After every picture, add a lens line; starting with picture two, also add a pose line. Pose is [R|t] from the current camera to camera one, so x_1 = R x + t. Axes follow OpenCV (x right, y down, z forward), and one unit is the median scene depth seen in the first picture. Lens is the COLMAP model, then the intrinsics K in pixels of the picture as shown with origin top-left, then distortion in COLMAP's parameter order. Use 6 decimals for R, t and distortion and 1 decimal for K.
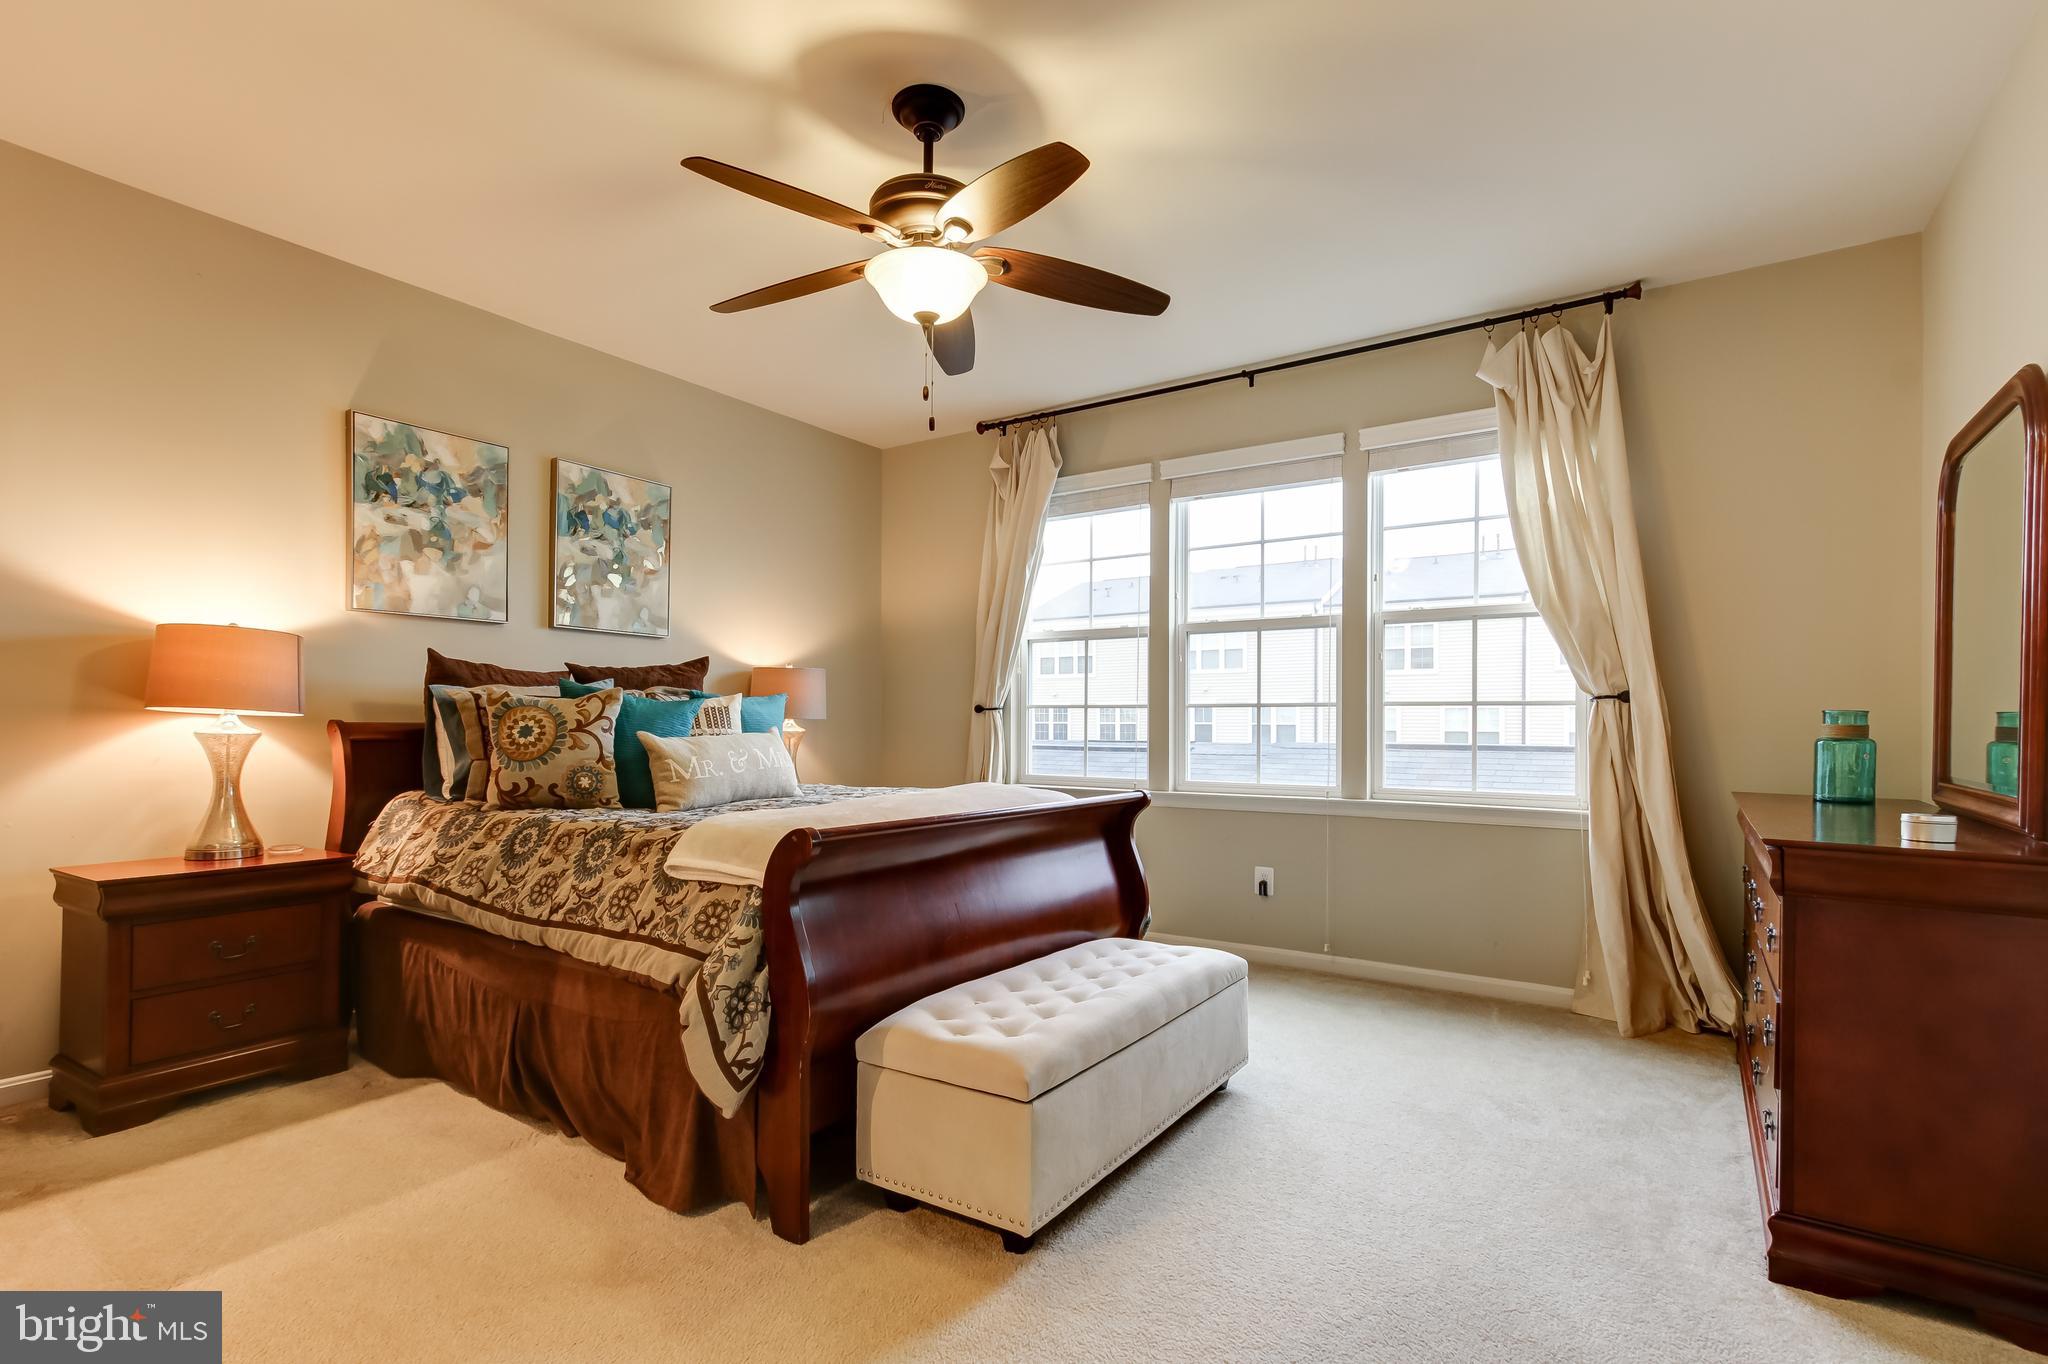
lens RADIAL K [[971.2, 0, 1019.4], [0, 971.2, 719.5], [0, 0, 1]] dist [-0.000165, 0.002451]
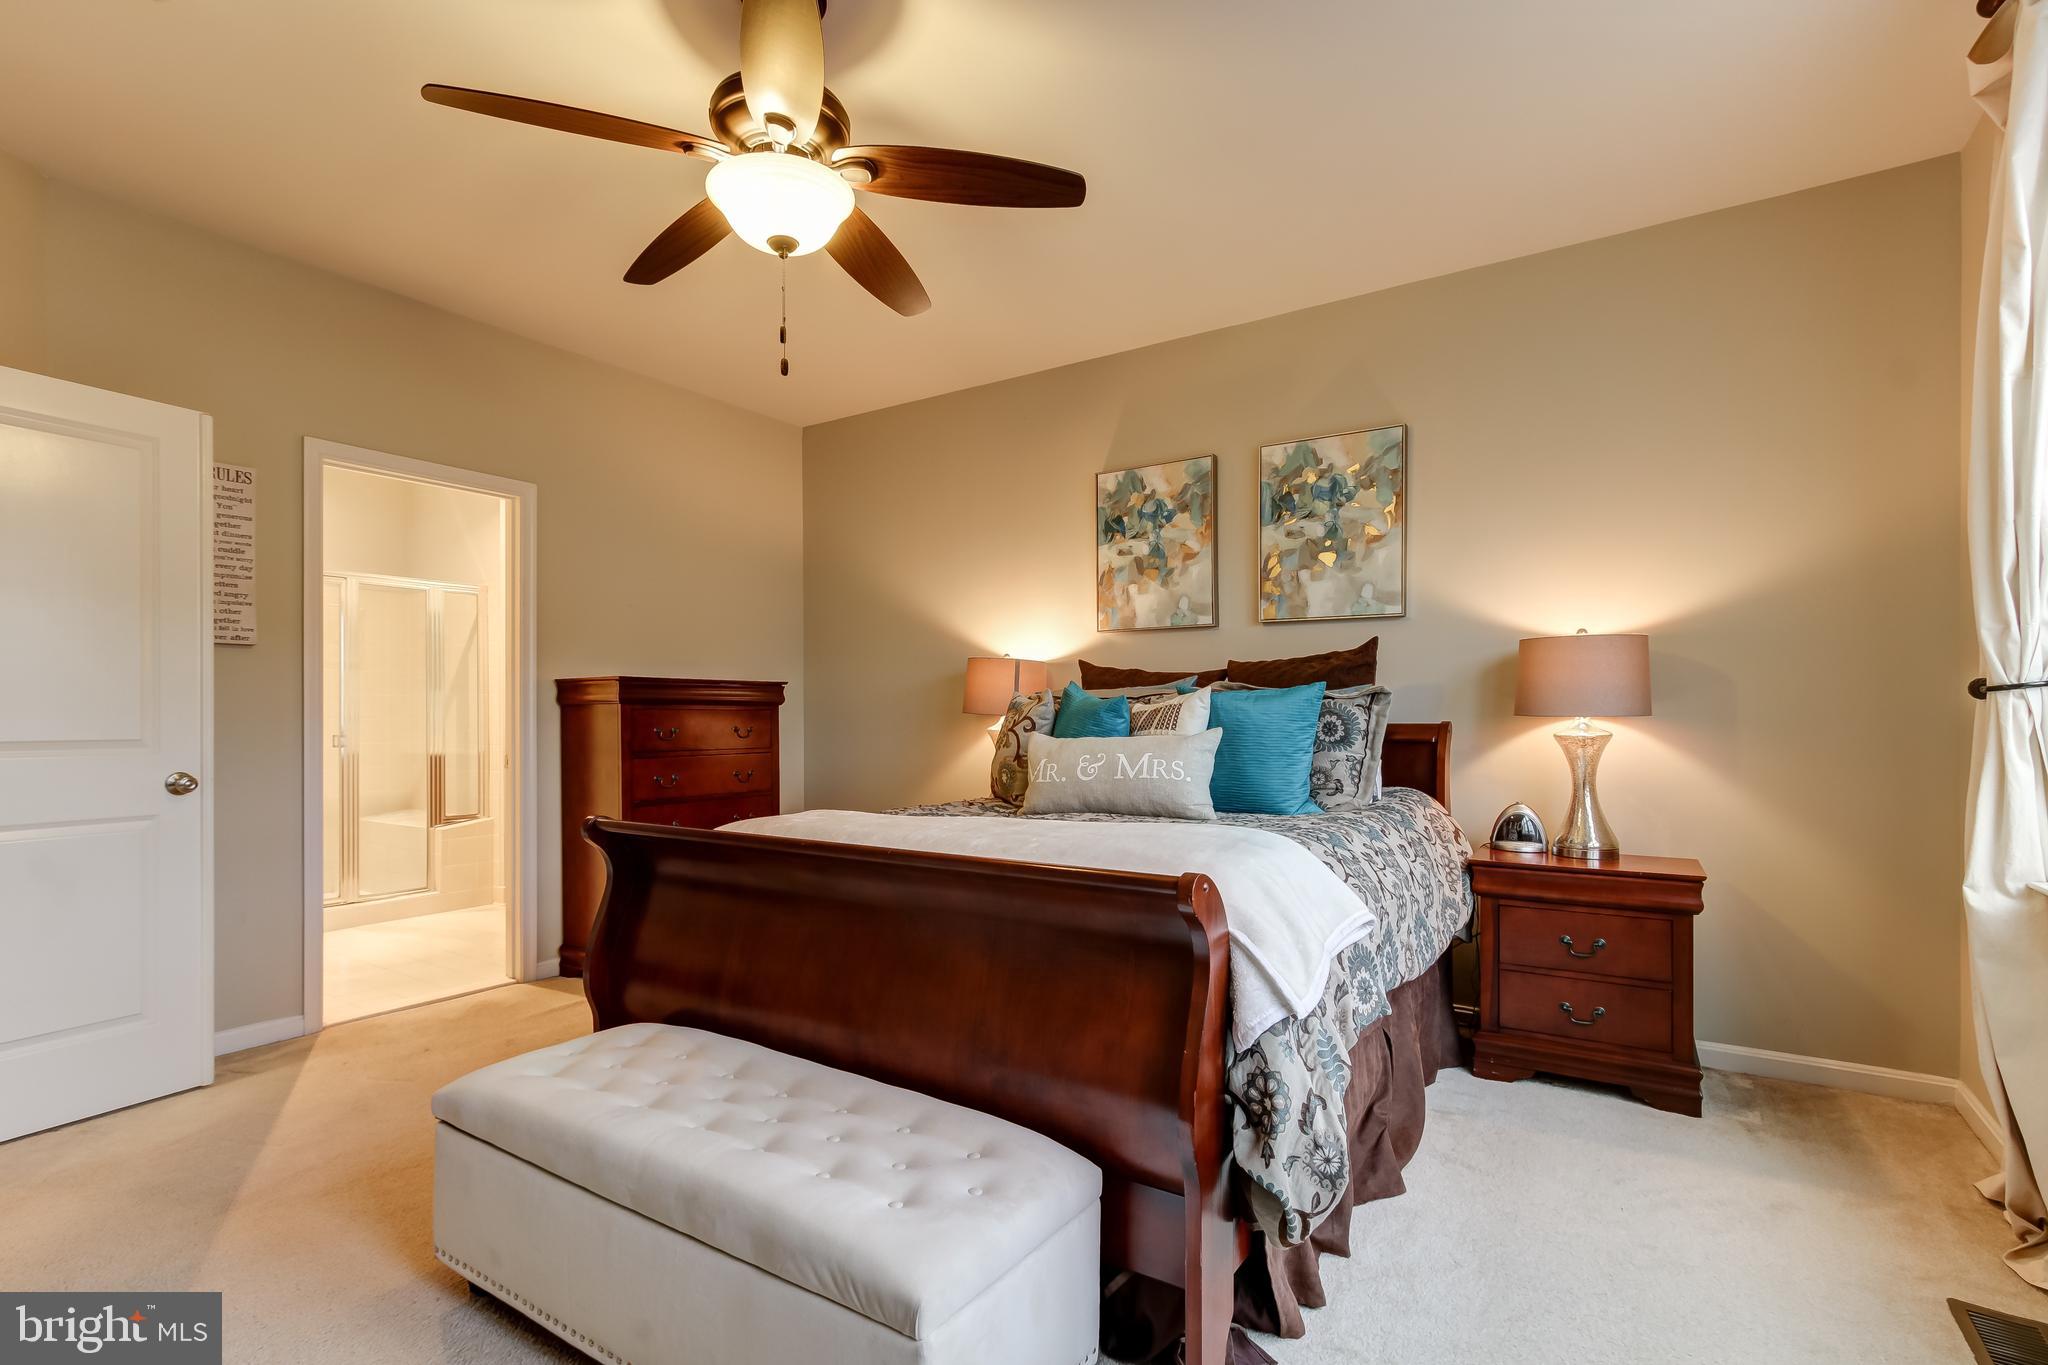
lens RADIAL K [[971.2, 0, 1019.4], [0, 971.2, 720.0], [0, 0, 1]] dist [-0.000165, 0.002451]
pose [[0.002264, -0.003352, -0.999992, 0.476475], [0.002660, 0.999991, -0.003346, 0.003638], [0.999994, -0.002652, 0.002273, 0.752754]]
